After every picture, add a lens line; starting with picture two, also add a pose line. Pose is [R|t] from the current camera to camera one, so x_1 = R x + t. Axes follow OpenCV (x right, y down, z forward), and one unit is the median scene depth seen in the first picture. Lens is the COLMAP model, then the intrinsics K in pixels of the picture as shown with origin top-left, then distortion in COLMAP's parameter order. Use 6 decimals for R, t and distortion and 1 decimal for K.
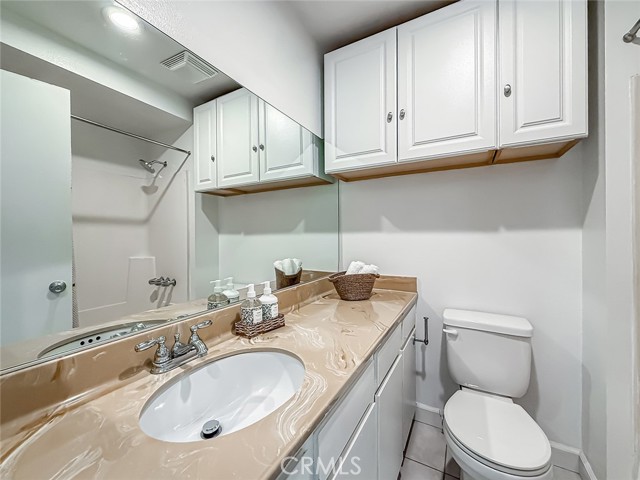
lens RADIAL K [[262.4, 0, 319.2], [0, 262.4, 238.7], [0, 0, 1]] dist [0.003633, 0.000103]
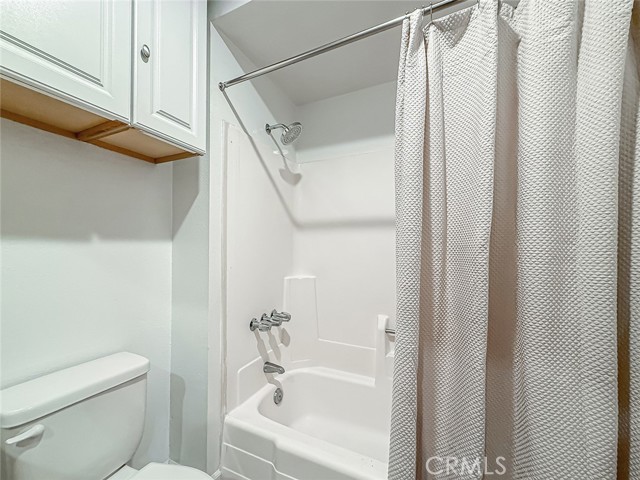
lens RADIAL K [[262.4, 0, 320.2], [0, 262.4, 247.5], [0, 0, 1]] dist [0.003633, 0.000103]
pose [[-0.056853, 0.007747, 0.998352, -0.045616], [-0.001361, 0.999968, -0.007837, -0.007159], [-0.998382, -0.001804, -0.056841, 0.469721]]
